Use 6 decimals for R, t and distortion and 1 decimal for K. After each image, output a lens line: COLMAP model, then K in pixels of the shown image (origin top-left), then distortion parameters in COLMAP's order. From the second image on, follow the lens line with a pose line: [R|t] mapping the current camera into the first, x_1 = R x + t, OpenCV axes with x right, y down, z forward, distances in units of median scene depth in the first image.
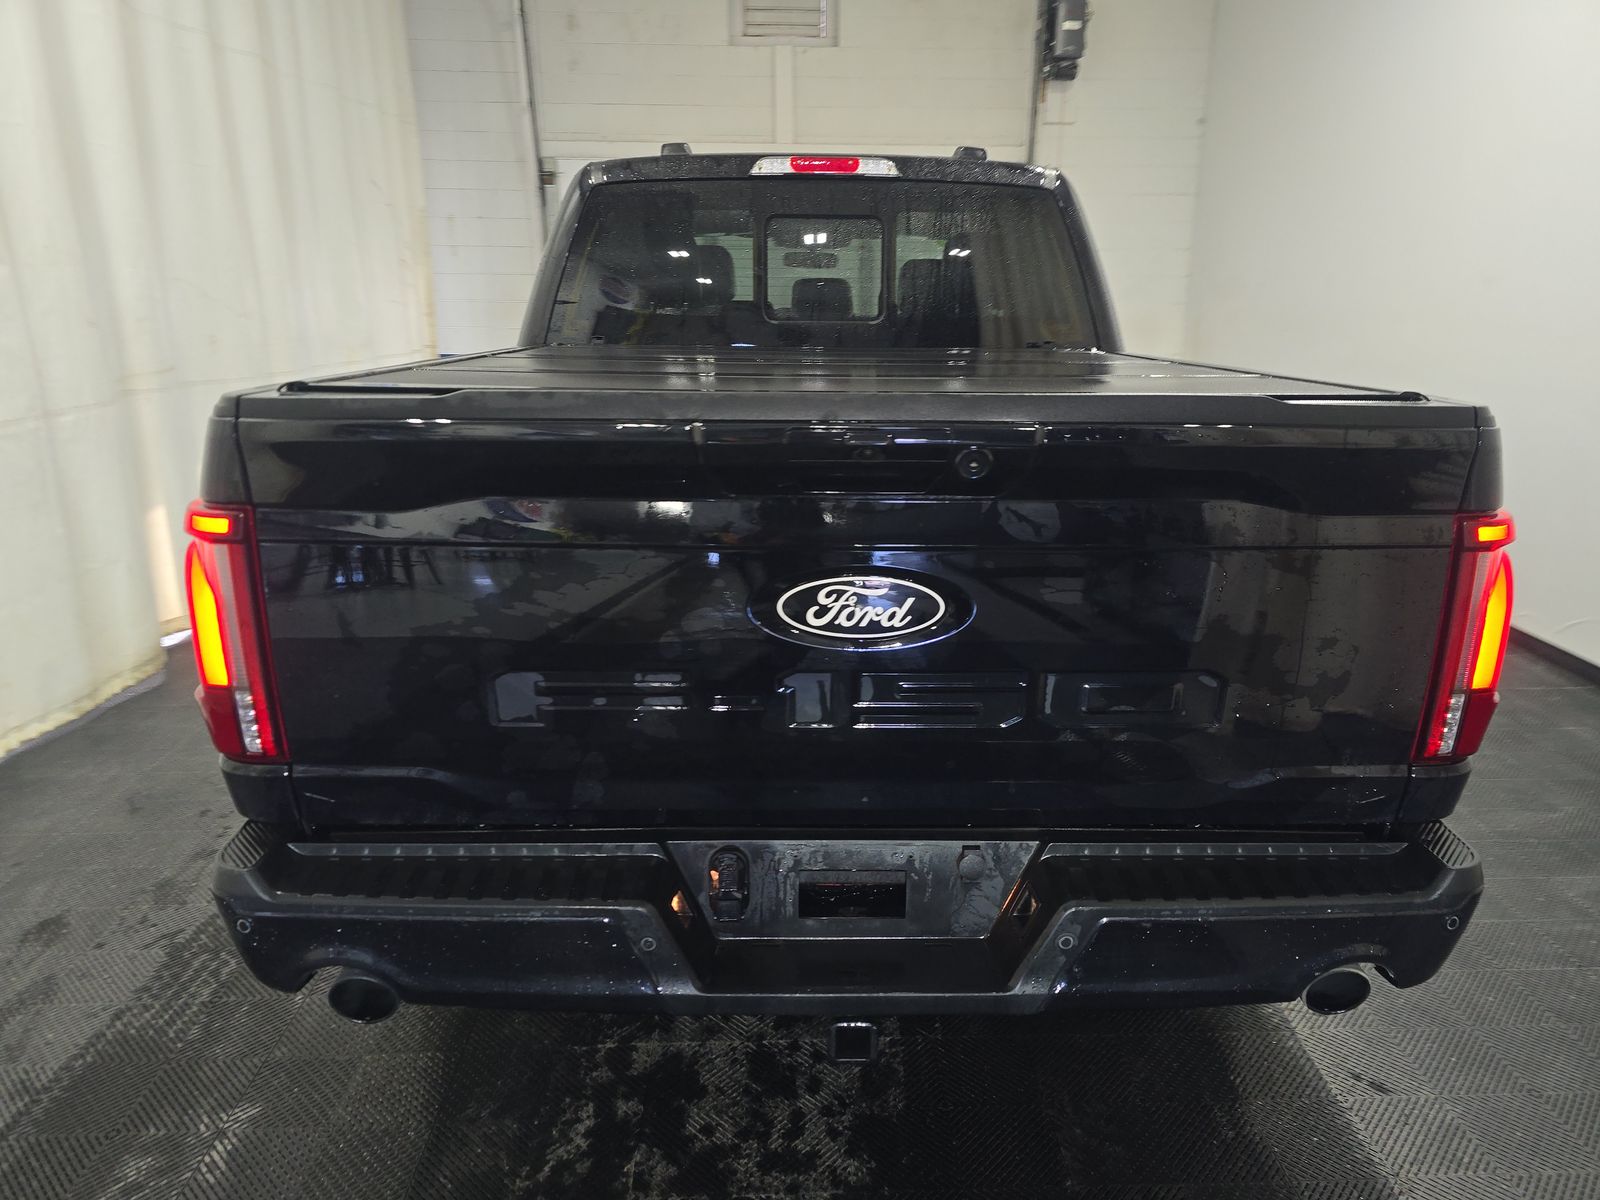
lens RADIAL K [[1071.7, 0, 800.0], [0, 1071.7, 600.0], [0, 0, 1]] dist [0.004879, 0.001499]
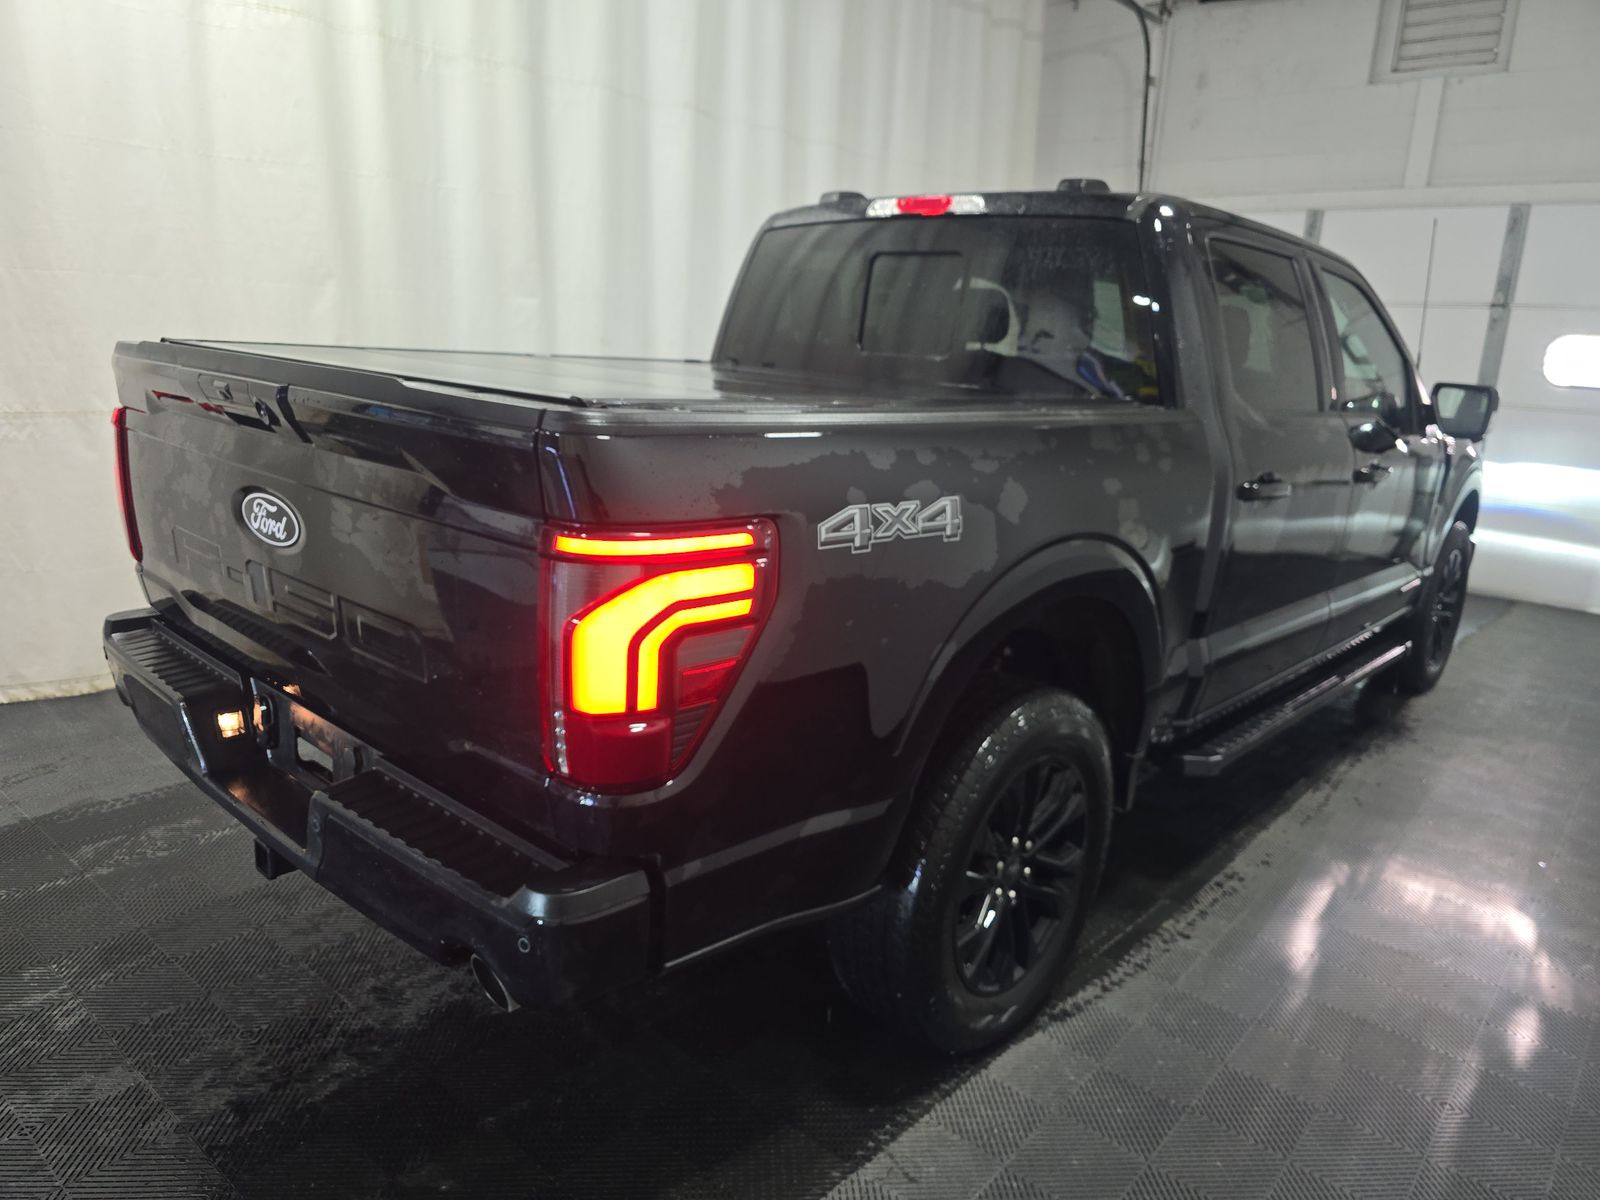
lens RADIAL K [[1075.6, 0, 806.6], [0, 1075.6, 579.1], [0, 0, 1]] dist [-0.003288, -0.002370]
pose [[0.728225, 0.182368, -0.660629, 0.686720], [-0.230630, 0.972936, 0.014352, -0.044832], [0.645366, 0.141910, 0.750576, 0.204291]]
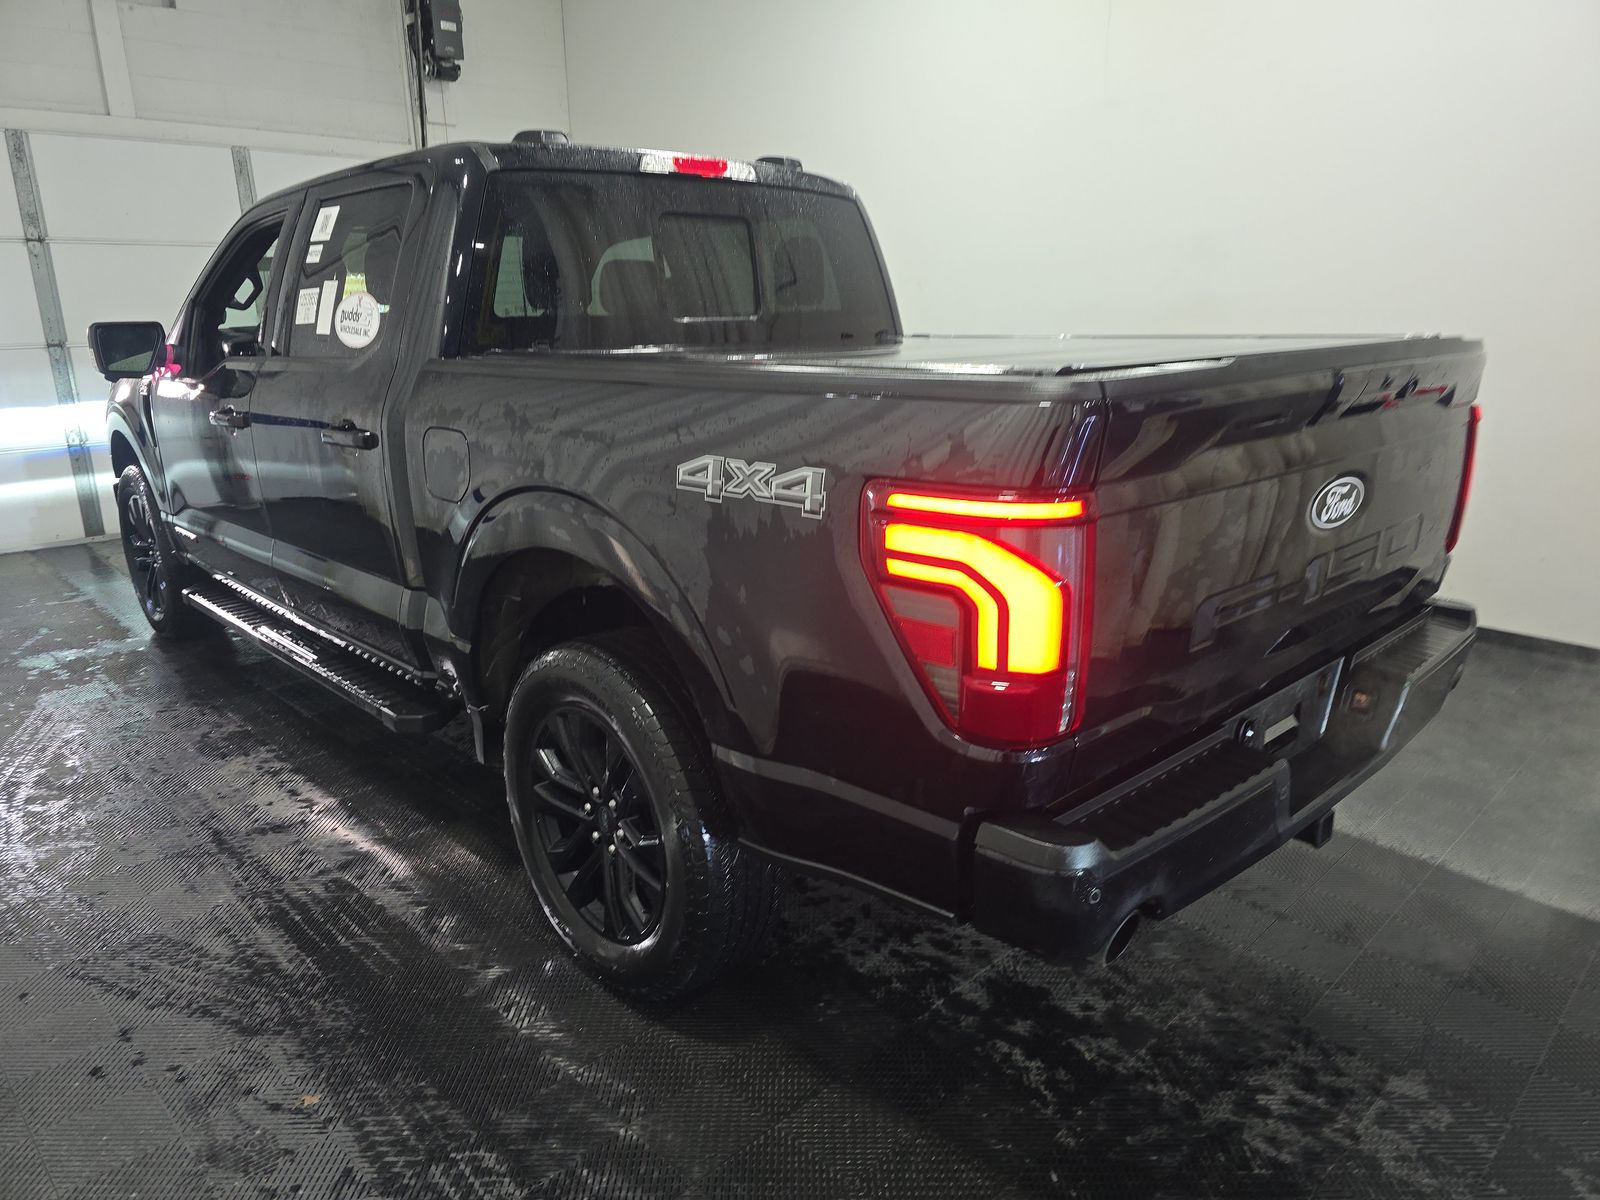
lens RADIAL K [[1099.8, 0, 800.0], [0, 1099.8, 600.0], [0, 0, 1]] dist [-0.000242, 0.001222]
pose [[0.735136, -0.193172, 0.649815, -0.667262], [0.201085, 0.977539, 0.063108, -0.047804], [-0.647410, 0.084276, 0.757468, 0.178389]]
